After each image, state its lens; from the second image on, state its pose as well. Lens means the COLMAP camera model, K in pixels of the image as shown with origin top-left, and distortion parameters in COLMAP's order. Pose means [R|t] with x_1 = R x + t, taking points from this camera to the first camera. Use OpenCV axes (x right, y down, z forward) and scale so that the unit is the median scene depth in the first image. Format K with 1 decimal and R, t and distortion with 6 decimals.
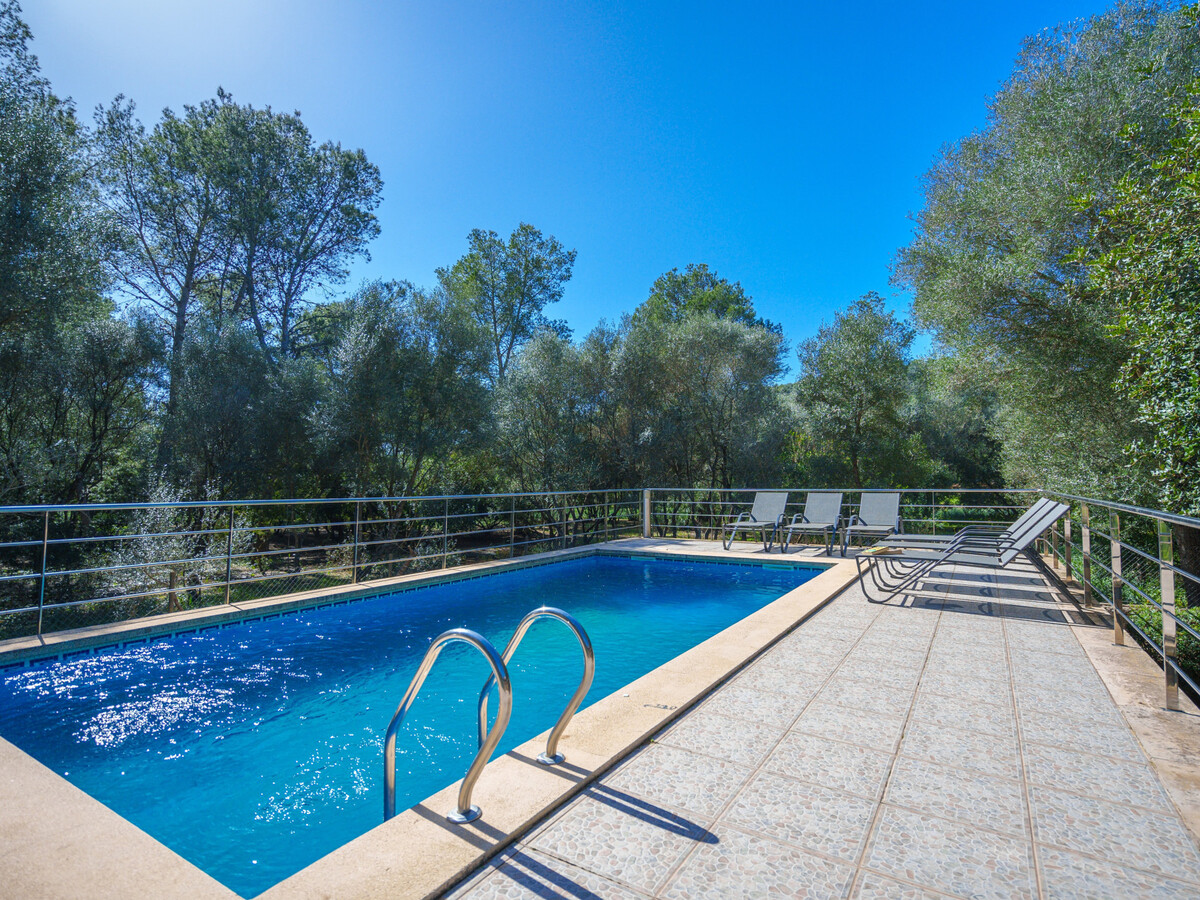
lens RADIAL K [[627.2, 0, 598.0], [0, 627.2, 428.4], [0, 0, 1]] dist [-0.002981, 0.000012]
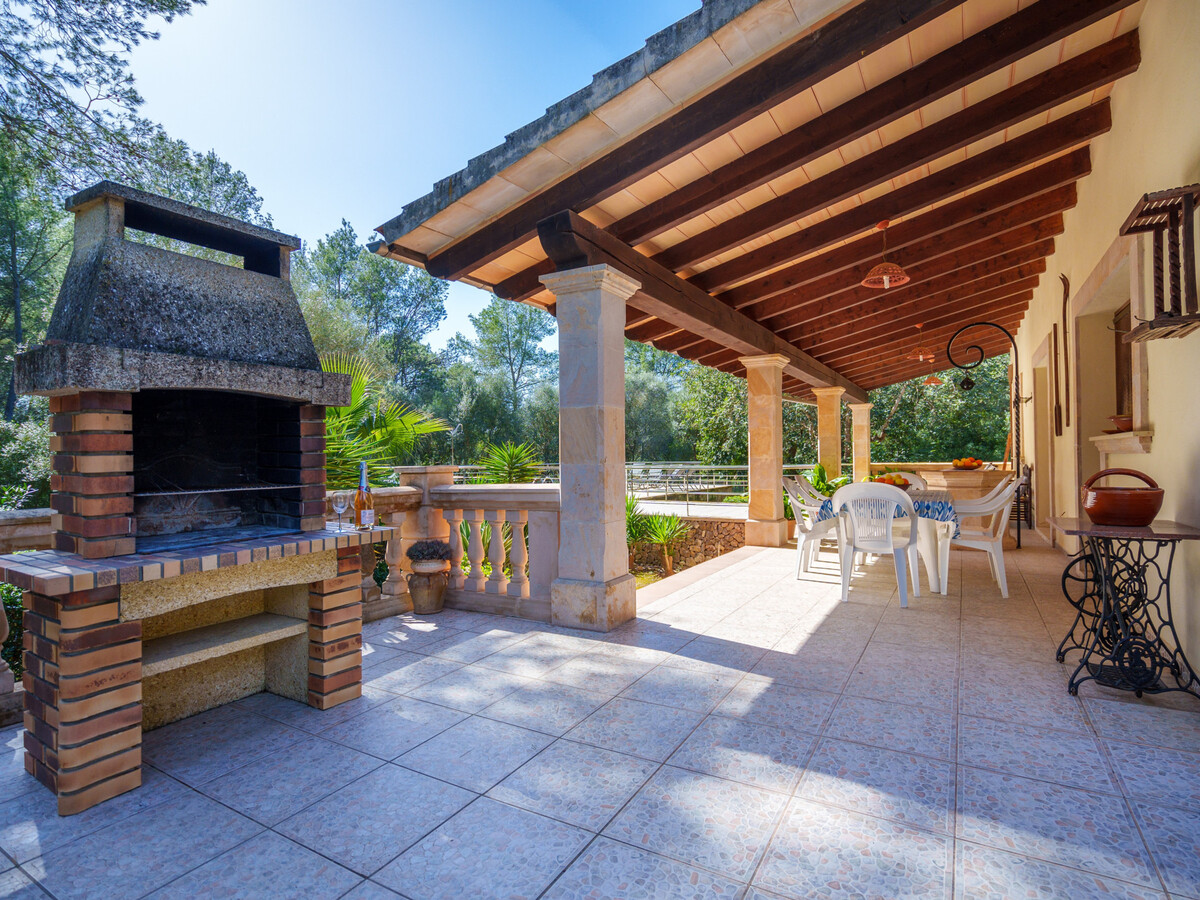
lens RADIAL K [[607.5, 0, 600.0], [0, 607.5, 450.0], [0, 0, 1]] dist [-0.006052, 0.000459]
pose [[0.999943, -0.004263, 0.009789, 0.032137], [0.003525, 0.997238, 0.074184, -0.042109], [-0.010079, -0.074145, 0.997197, -0.437778]]
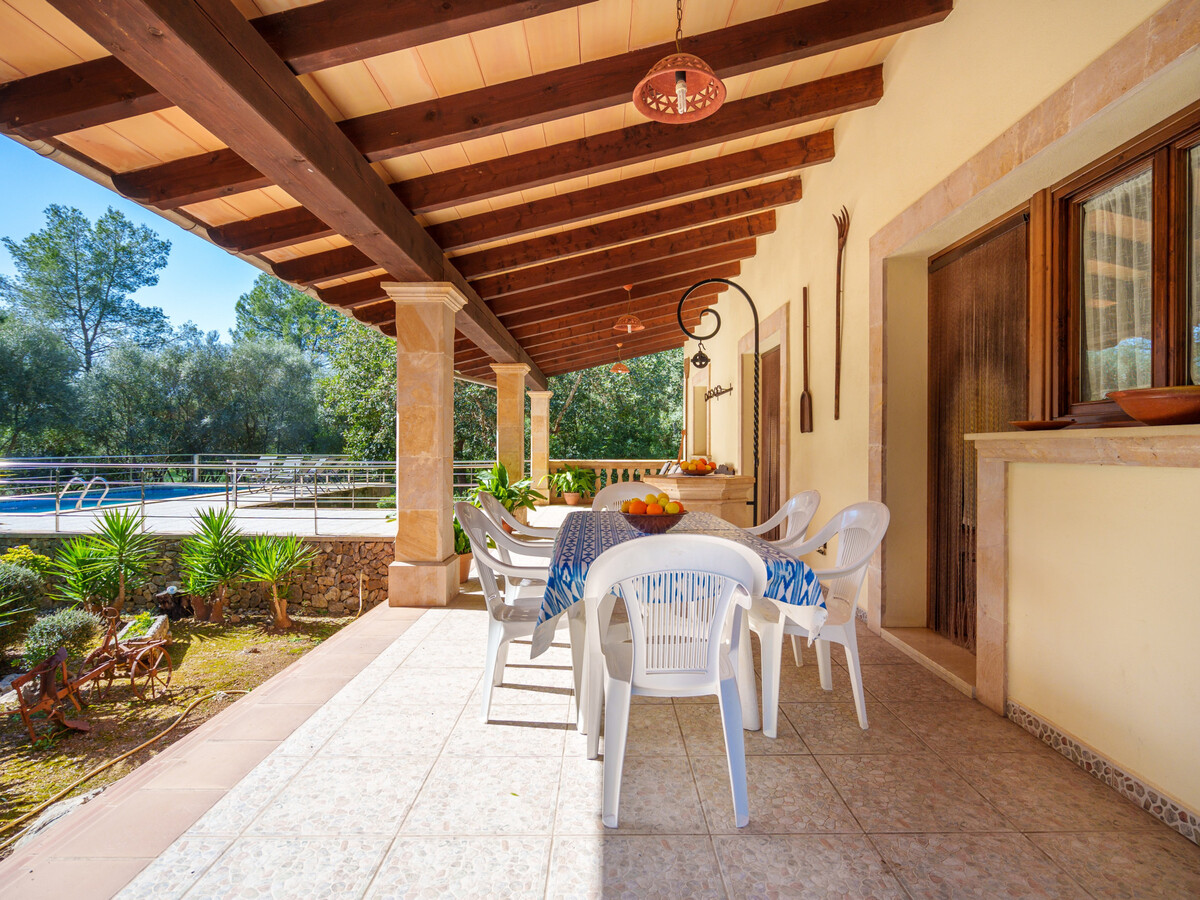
lens RADIAL K [[607.5, 0, 600.0], [0, 607.5, 450.0], [0, 0, 1]] dist [-0.006052, 0.000459]
pose [[0.853498, 0.007362, 0.521044, 0.057058], [-0.053430, 0.995867, 0.073451, -0.036095], [-0.518350, -0.090530, 0.850363, -0.353510]]
